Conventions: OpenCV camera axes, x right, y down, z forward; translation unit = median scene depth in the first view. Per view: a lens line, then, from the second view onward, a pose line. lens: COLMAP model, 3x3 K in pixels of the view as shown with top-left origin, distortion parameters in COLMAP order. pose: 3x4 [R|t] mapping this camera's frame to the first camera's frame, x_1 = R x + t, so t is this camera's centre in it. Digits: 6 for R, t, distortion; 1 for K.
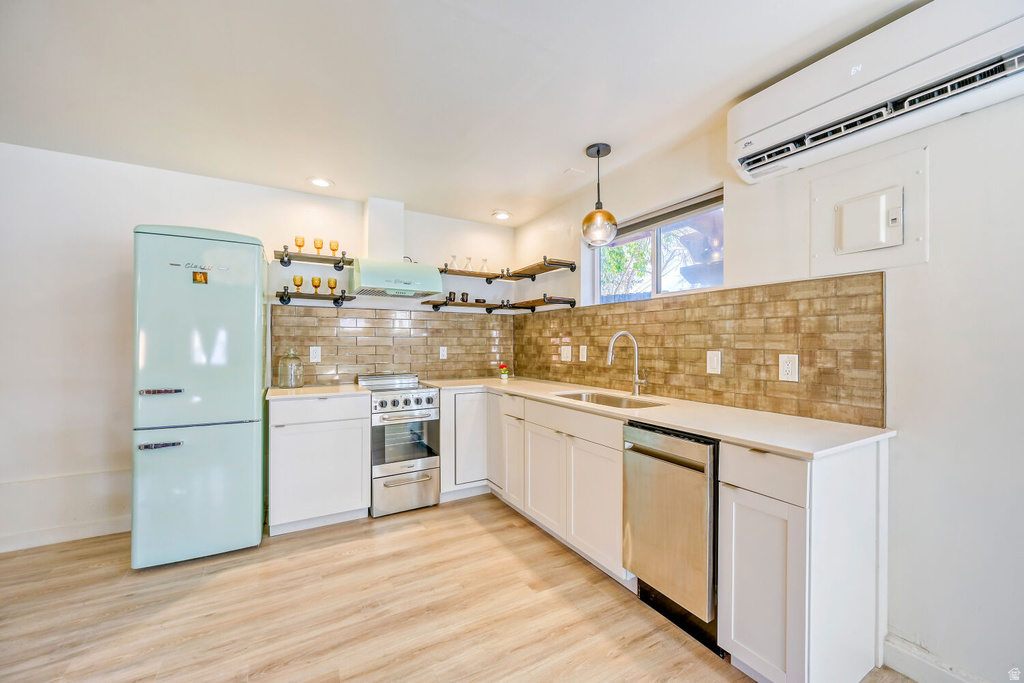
lens RADIAL K [[405.6, 0, 512.1], [0, 405.6, 344.1], [0, 0, 1]] dist [-0.001134, -0.000400]
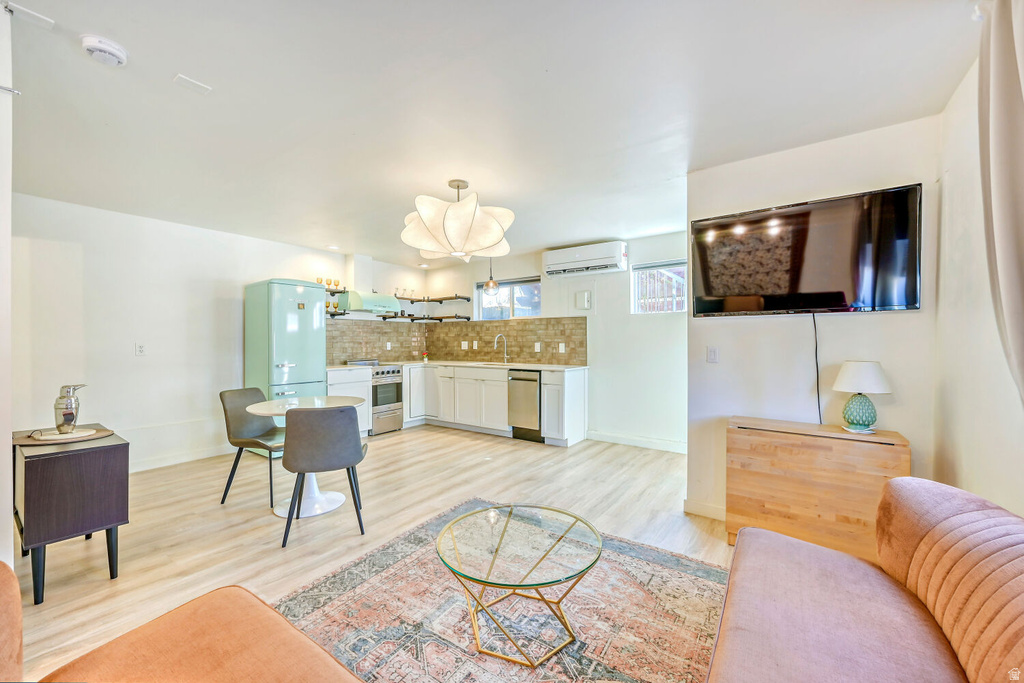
lens RADIAL K [[405.6, 0, 510.7], [0, 405.6, 341.3], [0, 0, 1]] dist [-0.001134, -0.000400]
pose [[0.909224, -0.005820, 0.416267, -0.583363], [0.006055, 0.999981, 0.000755, 0.005144], [-0.416264, 0.001834, 0.909242, -1.014272]]
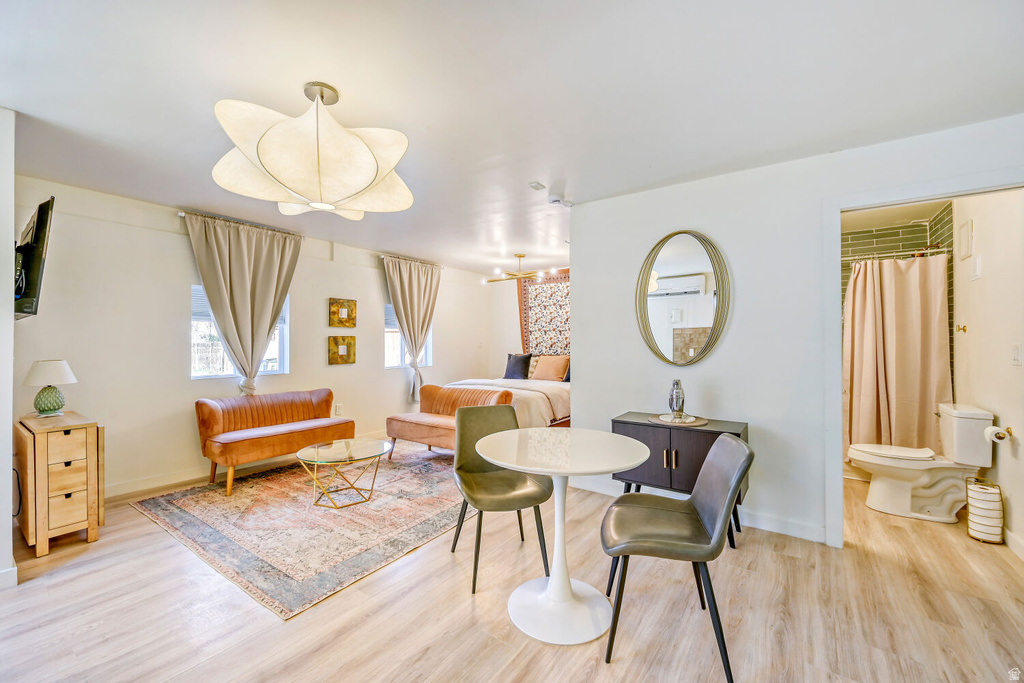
lens RADIAL K [[405.6, 0, 515.1], [0, 405.6, 339.2], [0, 0, 1]] dist [-0.001134, -0.000400]
pose [[-0.906070, -0.007530, -0.423061, -0.237564], [-0.005524, 0.999967, -0.005968, -0.006124], [0.423092, -0.003071, -0.906082, 0.929067]]
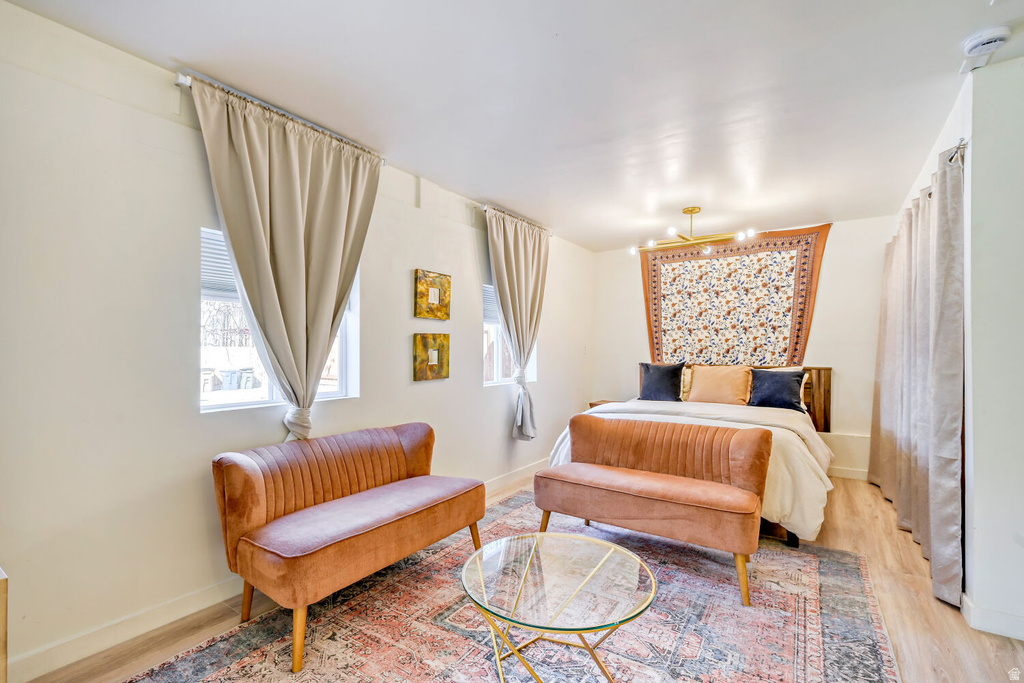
lens RADIAL K [[454.8, 0, 516.6], [0, 454.8, 347.1], [0, 0, 1]] dist [0.000196, 0.000800]
pose [[-0.900012, -0.008398, -0.435785, 0.037114], [-0.006709, 0.999963, -0.005415, 0.015949], [0.435814, -0.001950, -0.900035, 0.136072]]
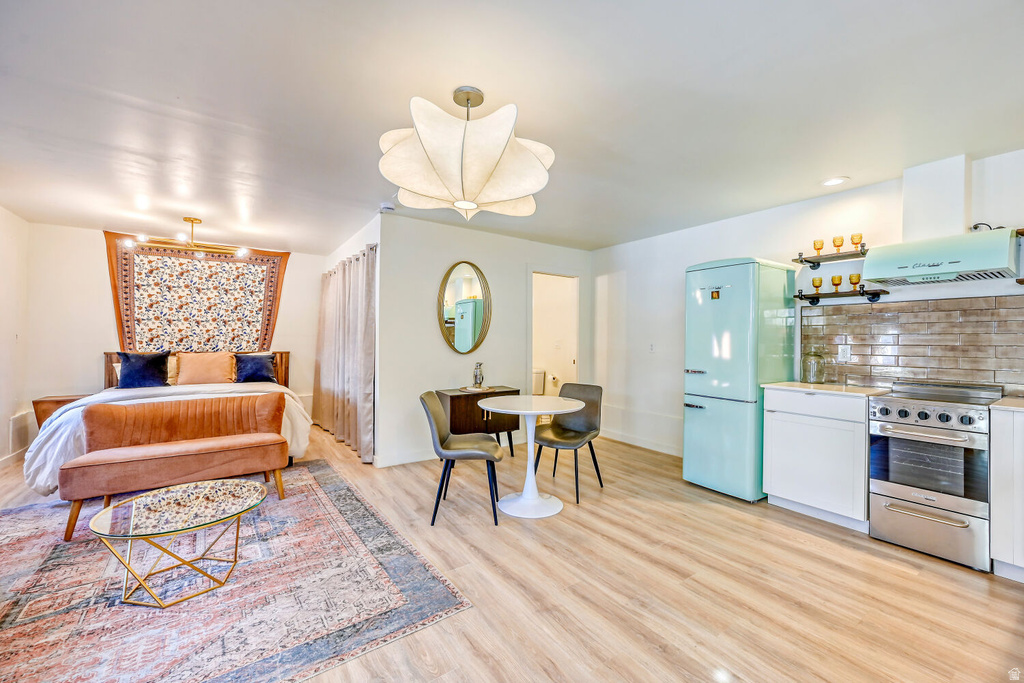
lens RADIAL K [[405.6, 0, 509.7], [0, 405.6, 342.8], [0, 0, 1]] dist [-0.001134, -0.000400]
pose [[0.077854, 0.005181, -0.996951, 0.531089], [-0.010534, 0.999935, 0.004374, 0.005717], [0.996909, 0.010162, 0.077904, 0.142722]]
